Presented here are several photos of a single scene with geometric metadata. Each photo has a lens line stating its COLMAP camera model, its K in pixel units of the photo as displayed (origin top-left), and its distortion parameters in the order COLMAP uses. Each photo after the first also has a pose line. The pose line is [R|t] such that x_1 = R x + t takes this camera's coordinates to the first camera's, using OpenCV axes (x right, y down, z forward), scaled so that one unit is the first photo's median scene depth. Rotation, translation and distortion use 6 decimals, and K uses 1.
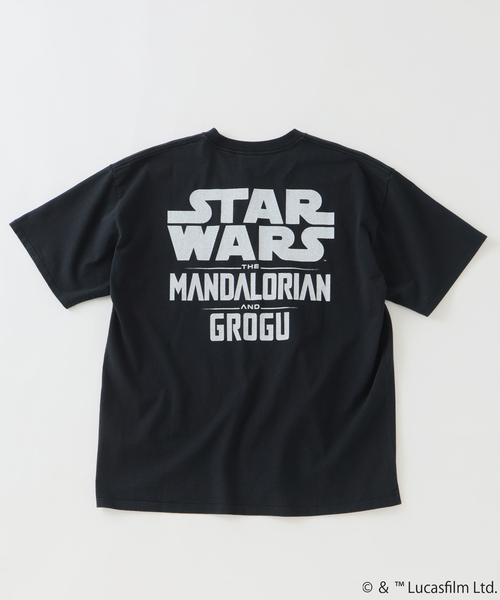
lens RADIAL K [[1155.6, 0, 253.1], [0, 1155.6, 299.1], [0, 0, 1]] dist [-0.113980, 0.000000]
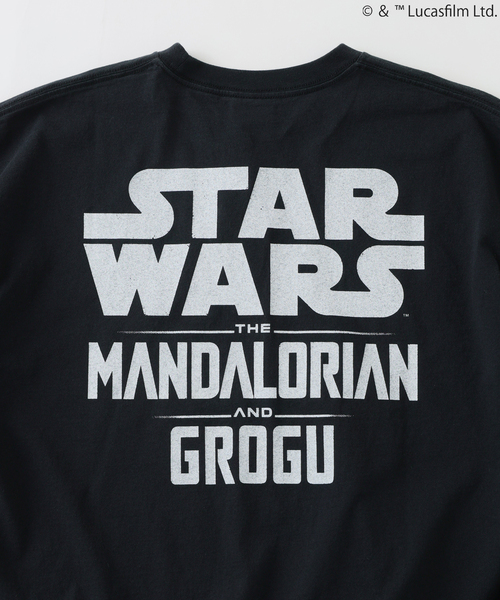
lens RADIAL K [[1916.9, 0, 248.1], [0, 1916.9, 303.3], [0, 0, 1]] dist [0.184906, 0.000000]
pose [[0.999954, -0.005706, -0.007697, 0.001841], [0.005640, 0.999946, -0.008674, -0.031587], [0.007746, 0.008630, 0.999933, 0.189246]]
